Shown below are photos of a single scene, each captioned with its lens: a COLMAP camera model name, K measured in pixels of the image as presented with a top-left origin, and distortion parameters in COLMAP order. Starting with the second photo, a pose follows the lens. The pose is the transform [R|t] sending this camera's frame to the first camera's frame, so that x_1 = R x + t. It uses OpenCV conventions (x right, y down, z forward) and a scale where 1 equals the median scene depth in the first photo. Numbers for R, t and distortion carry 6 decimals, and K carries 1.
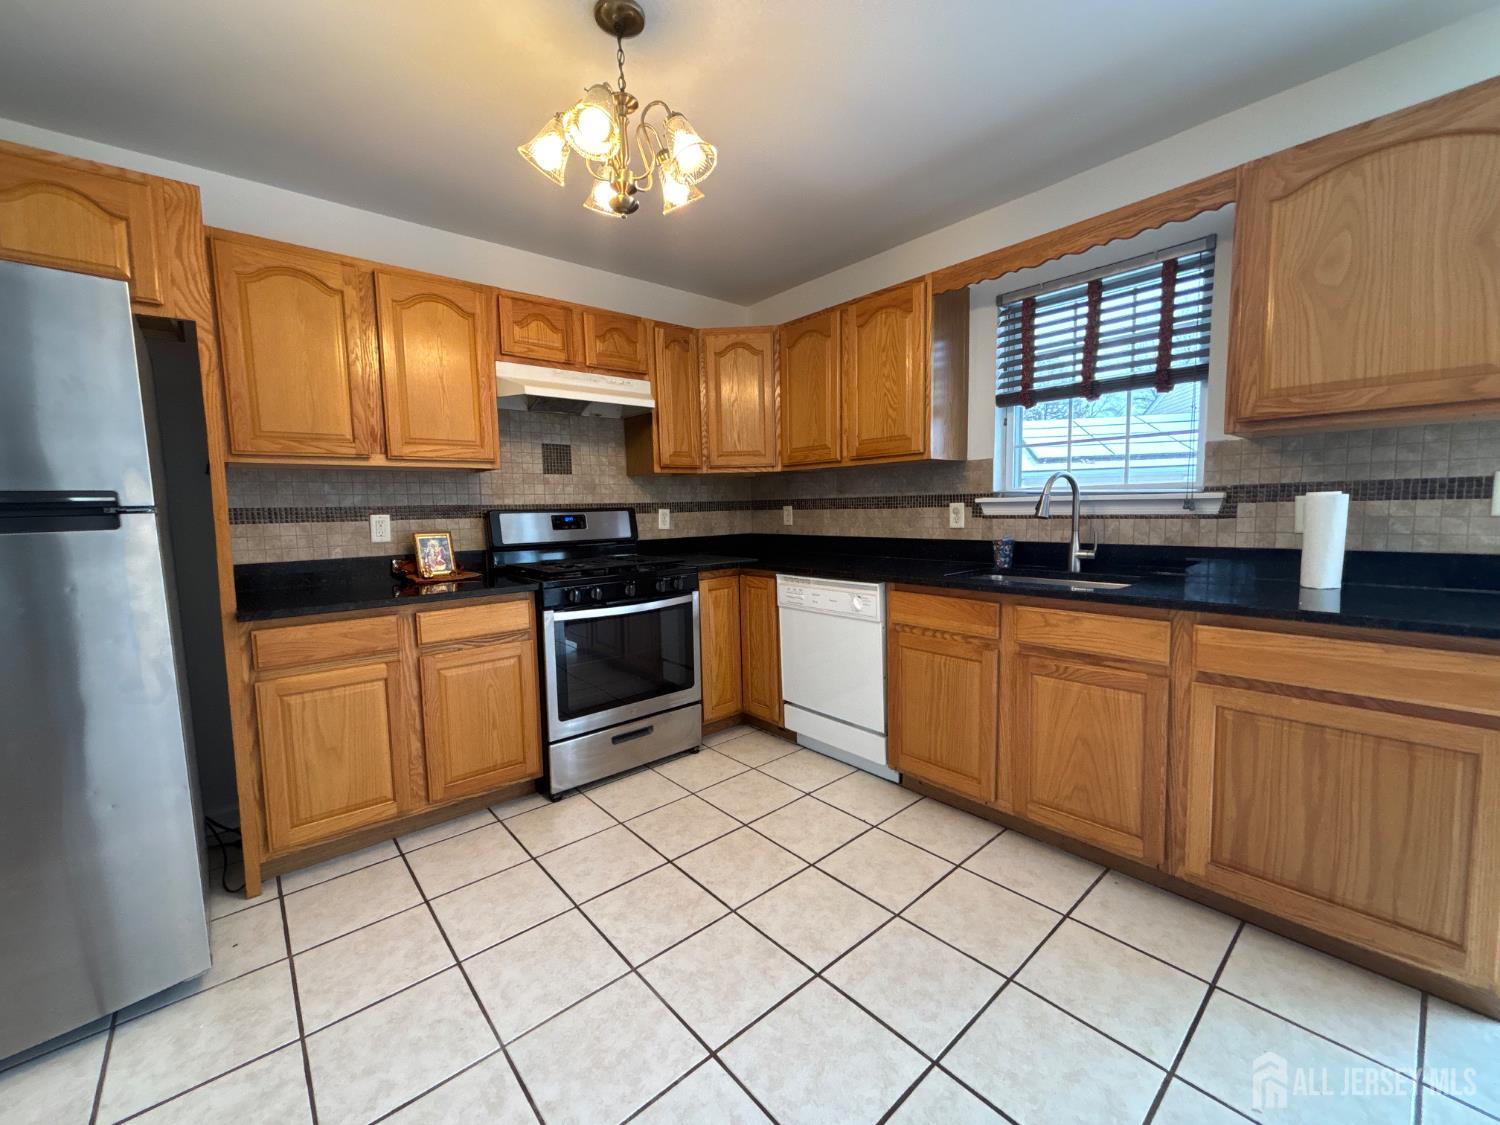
lens RADIAL K [[605.0, 0, 742.2], [0, 605.0, 557.4], [0, 0, 1]] dist [0.002069, 0.000672]
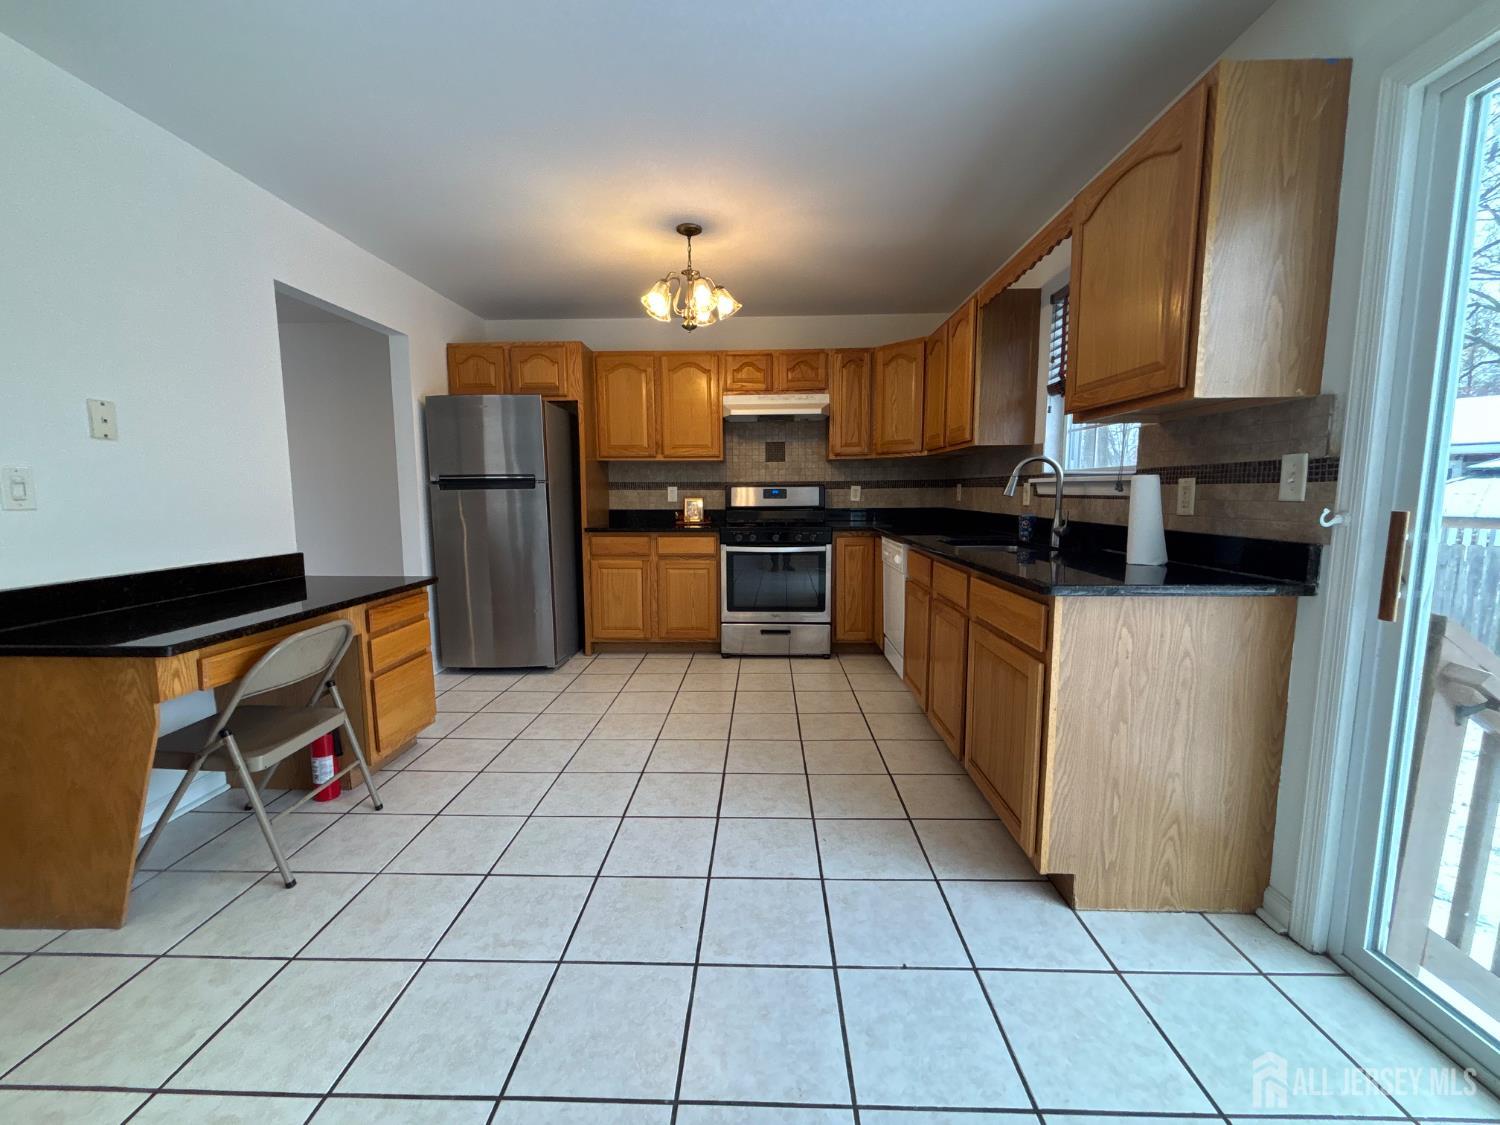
lens RADIAL K [[605.0, 0, 759.3], [0, 605.0, 563.0], [0, 0, 1]] dist [0.002069, 0.000672]
pose [[0.742073, 0.096844, -0.663287, 0.825452], [-0.067069, 0.995270, 0.070279, 0.012549], [0.666956, -0.007666, 0.745058, -0.181818]]
